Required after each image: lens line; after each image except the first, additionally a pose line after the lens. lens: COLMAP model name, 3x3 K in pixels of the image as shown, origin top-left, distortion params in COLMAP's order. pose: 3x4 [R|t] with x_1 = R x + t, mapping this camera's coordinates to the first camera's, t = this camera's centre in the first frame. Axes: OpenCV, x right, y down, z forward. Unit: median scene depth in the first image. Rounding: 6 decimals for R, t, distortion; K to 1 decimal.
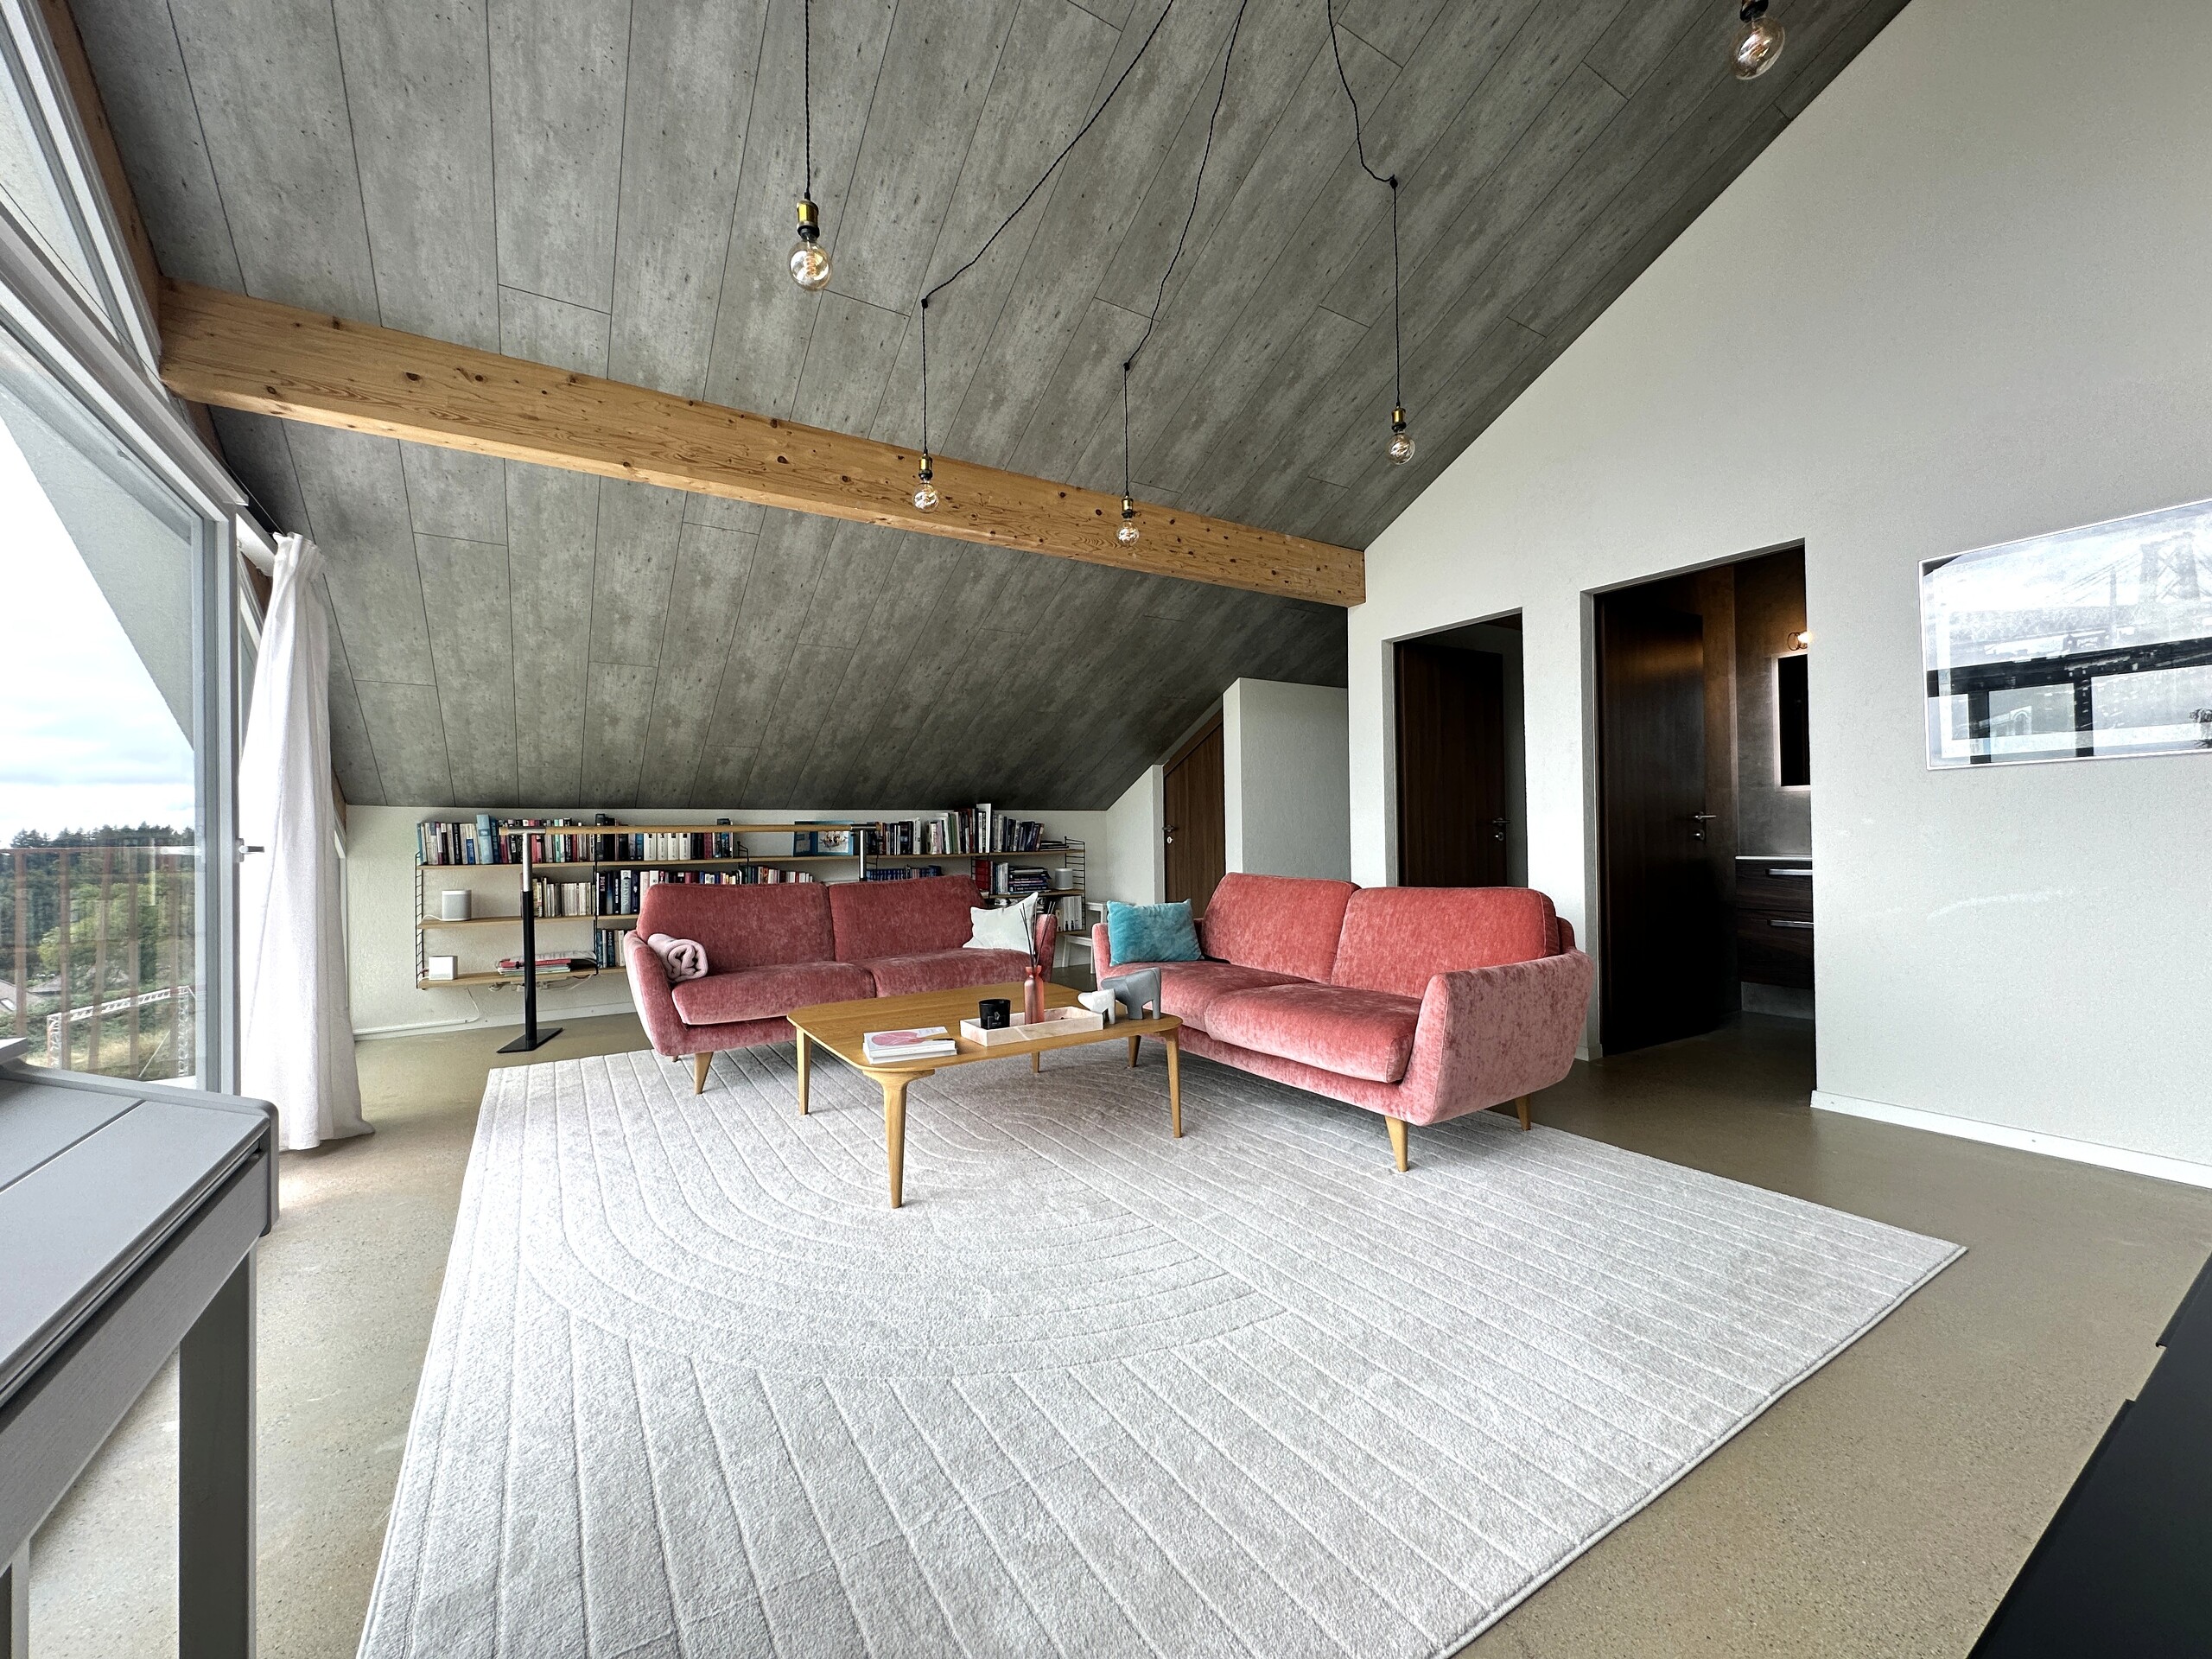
lens RADIAL K [[884.7, 0, 1104.9], [0, 884.7, 827.0], [0, 0, 1]] dist [-0.003079, 0.000314]
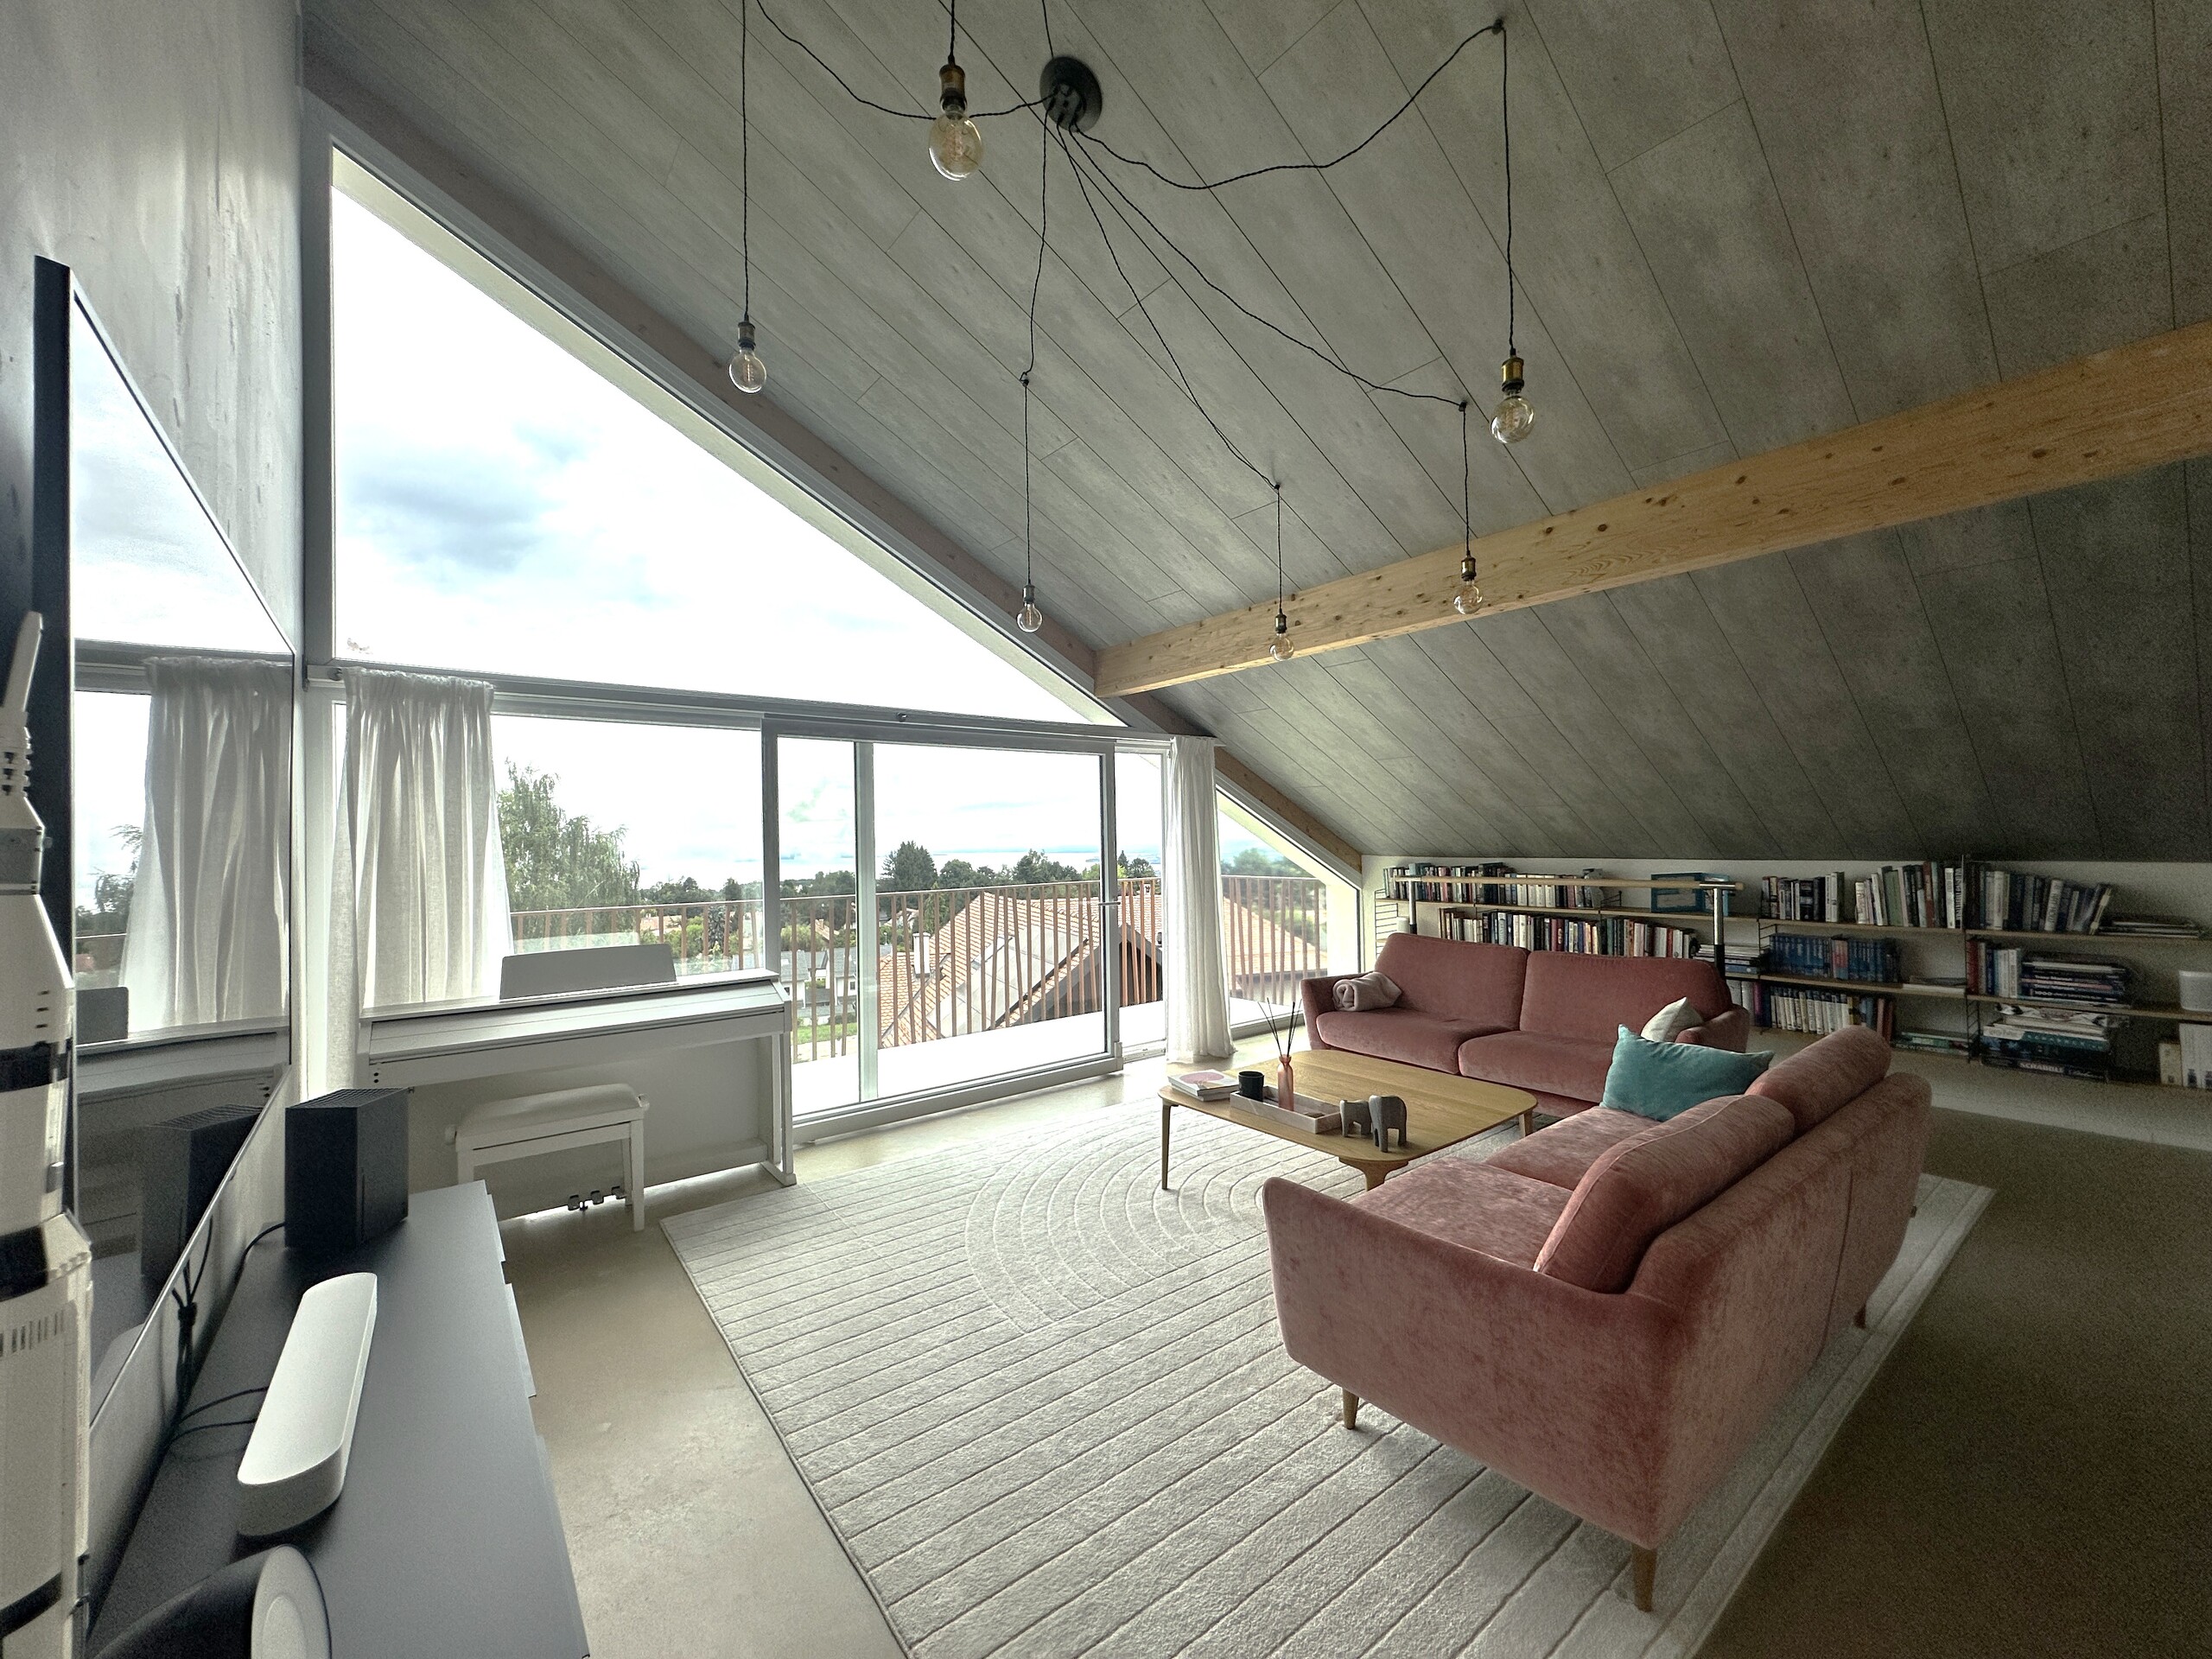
lens RADIAL K [[884.7, 0, 1104.9], [0, 884.7, 827.0], [0, 0, 1]] dist [-0.003079, 0.000314]
pose [[0.100568, 0.001027, -0.994930, 0.551766], [0.028568, 0.999584, 0.003920, -0.082277], [0.994520, -0.028817, 0.100496, 0.364645]]
